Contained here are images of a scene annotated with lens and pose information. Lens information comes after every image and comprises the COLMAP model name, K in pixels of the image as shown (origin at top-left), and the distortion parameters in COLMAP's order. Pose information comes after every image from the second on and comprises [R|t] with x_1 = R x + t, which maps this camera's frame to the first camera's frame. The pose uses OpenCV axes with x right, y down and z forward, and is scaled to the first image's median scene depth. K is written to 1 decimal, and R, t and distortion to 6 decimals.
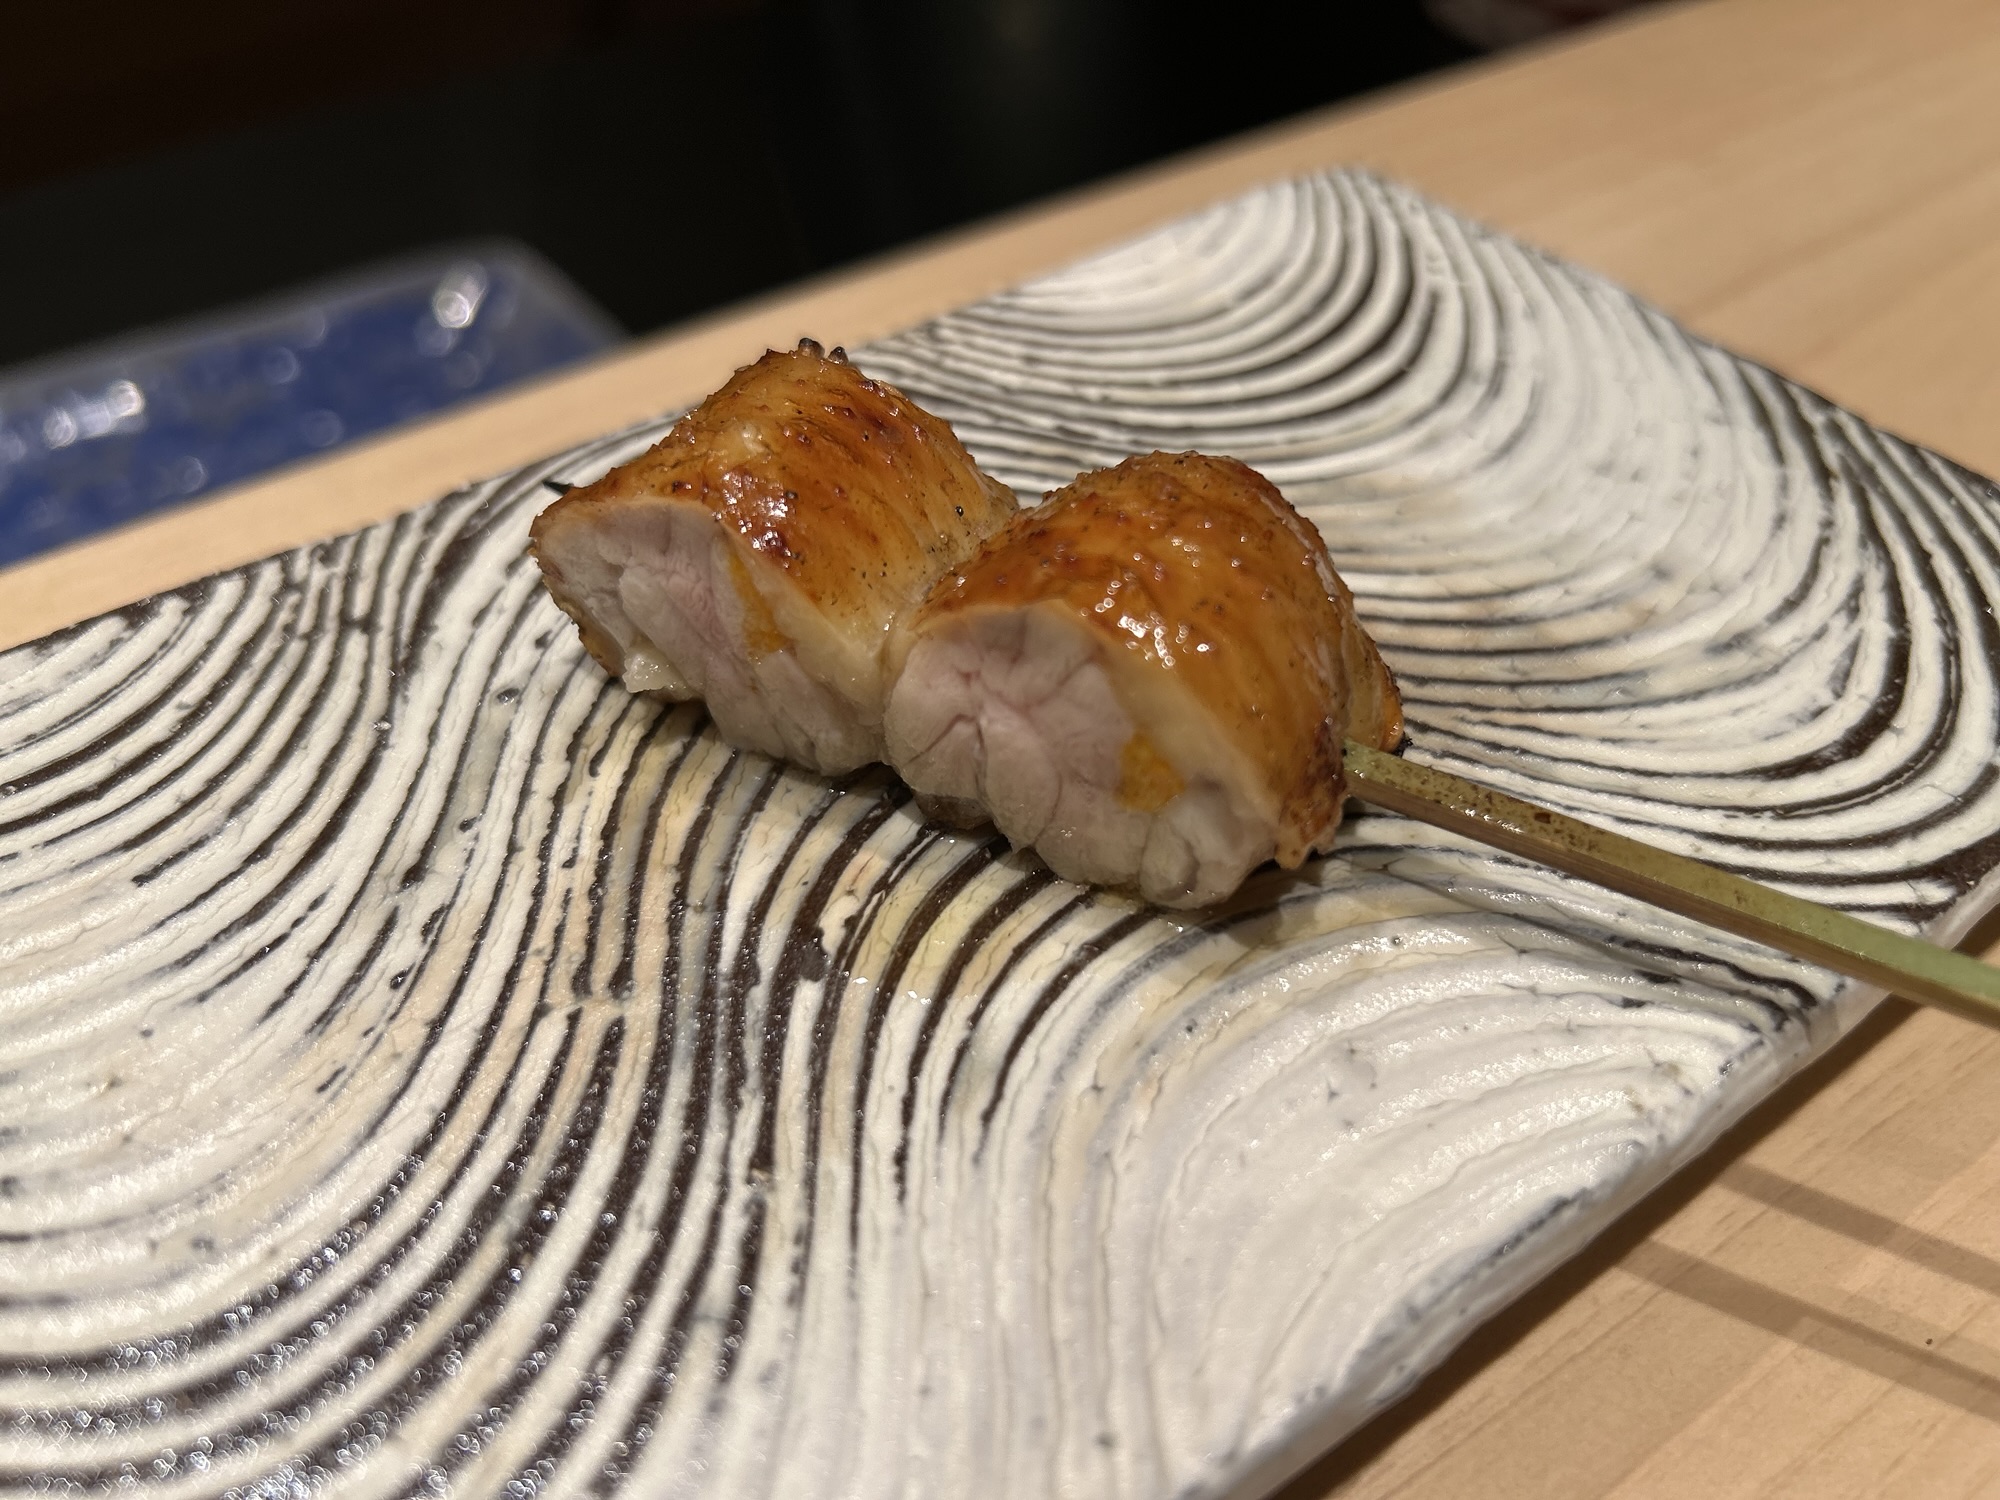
lens RADIAL K [[1516.0, 0, 1030.7], [0, 1516.0, 746.3], [0, 0, 1]] dist [-0.000437, -0.048175]
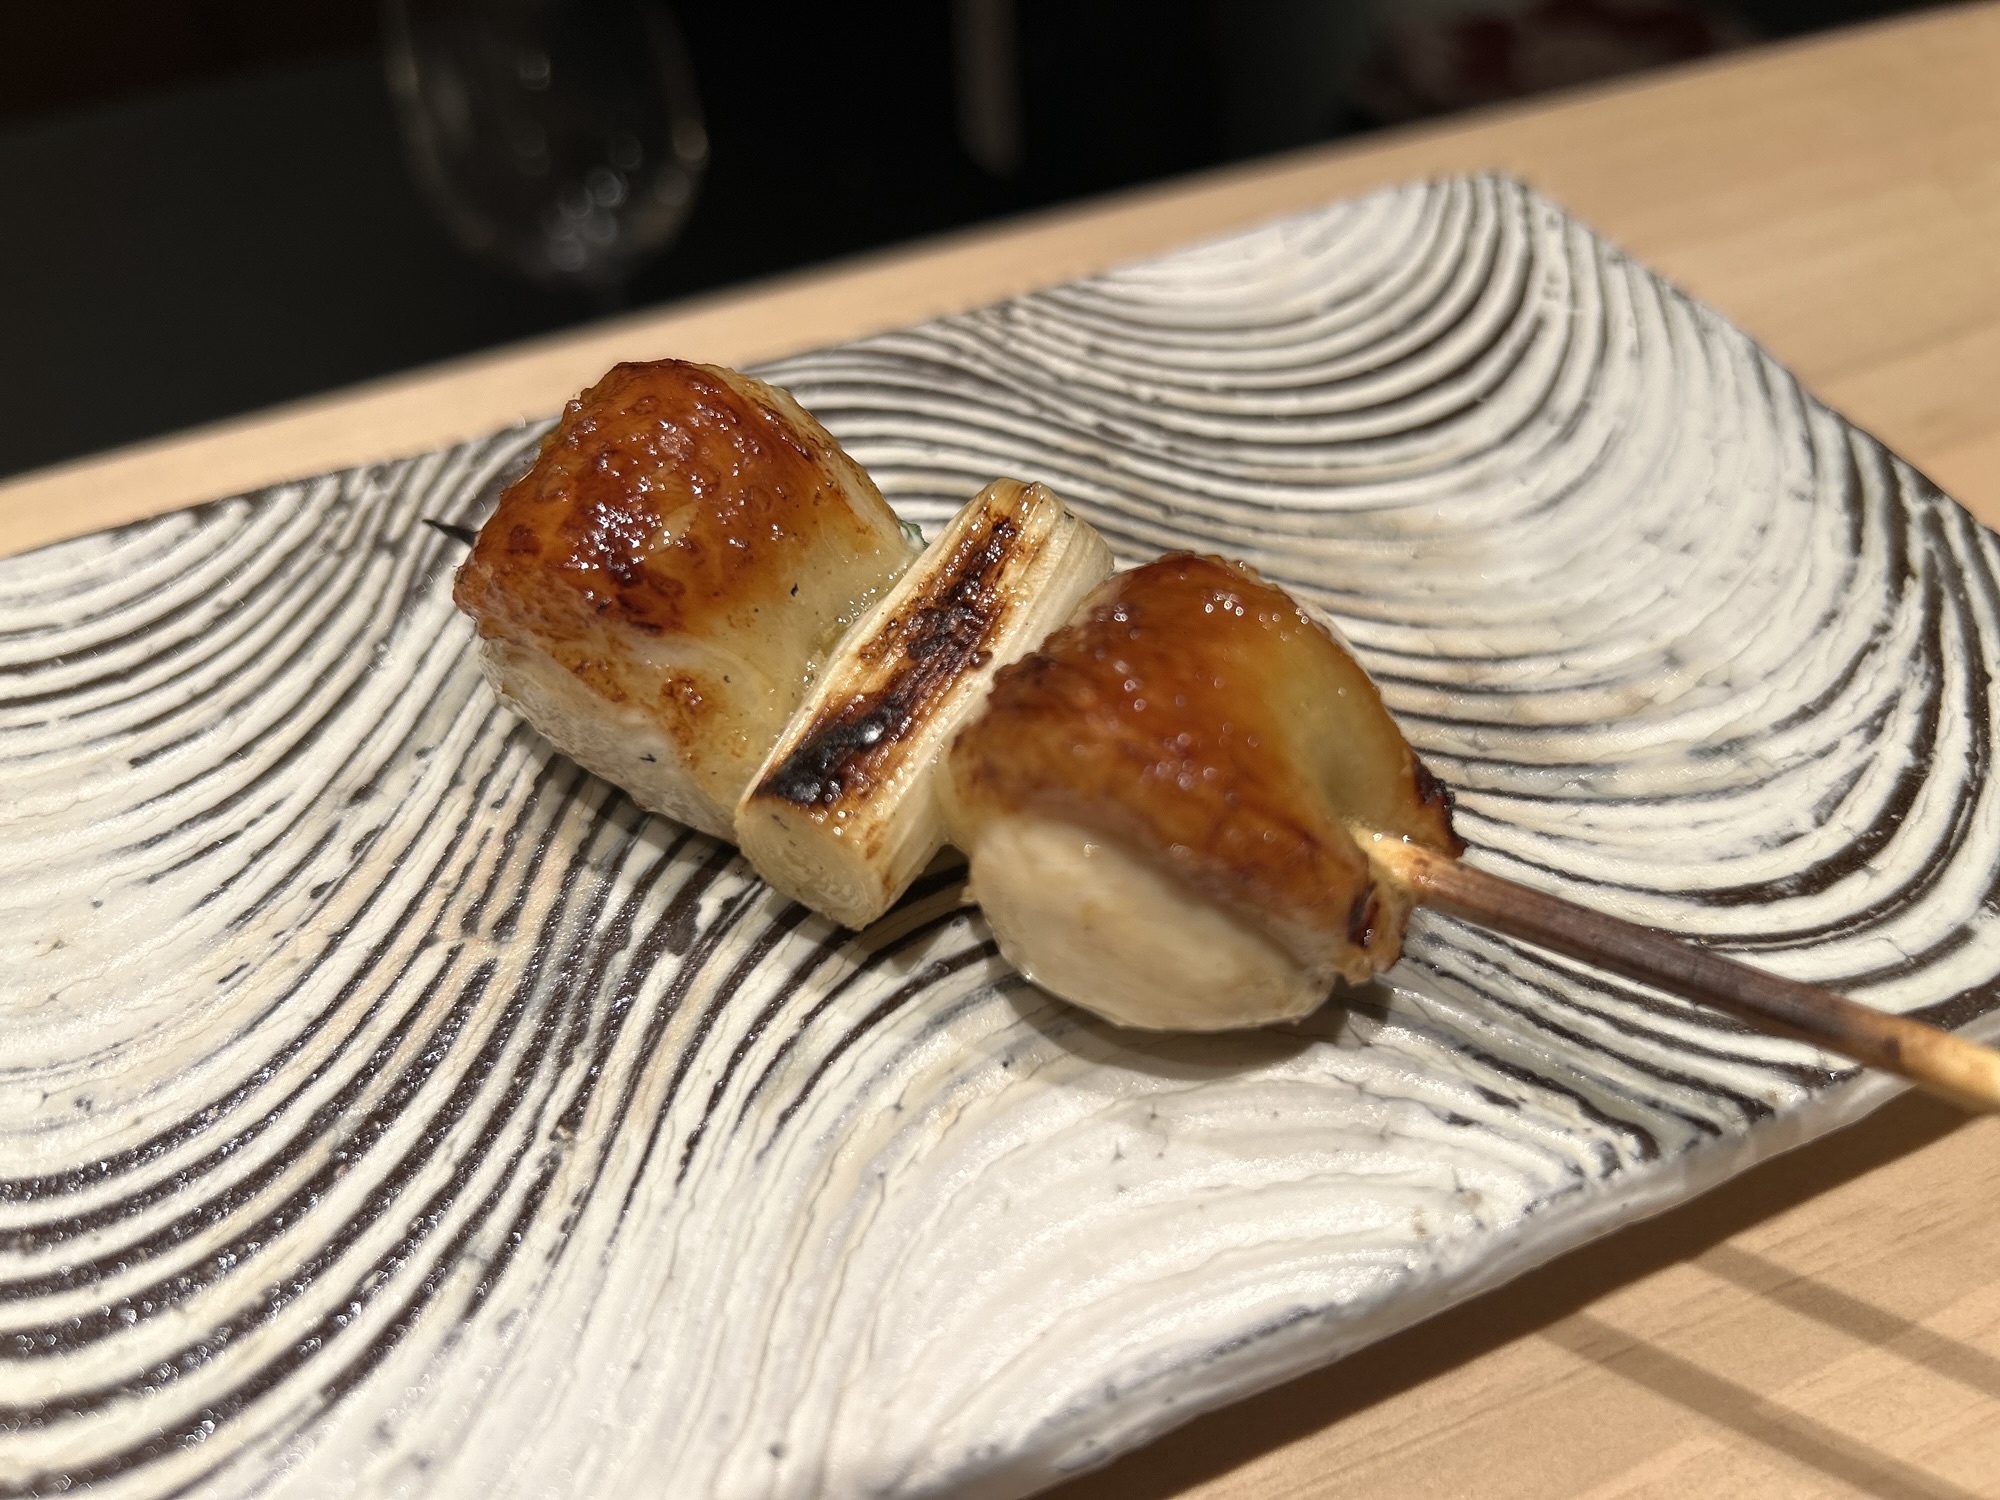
lens RADIAL K [[1516.0, 0, 1030.7], [0, 1516.0, 746.3], [0, 0, 1]] dist [-0.000437, -0.048175]
pose [[0.976628, 0.143287, -0.160205, 0.211004], [-0.135243, 0.988988, 0.060095, -0.072337], [0.167052, -0.037024, 0.985253, 0.012161]]
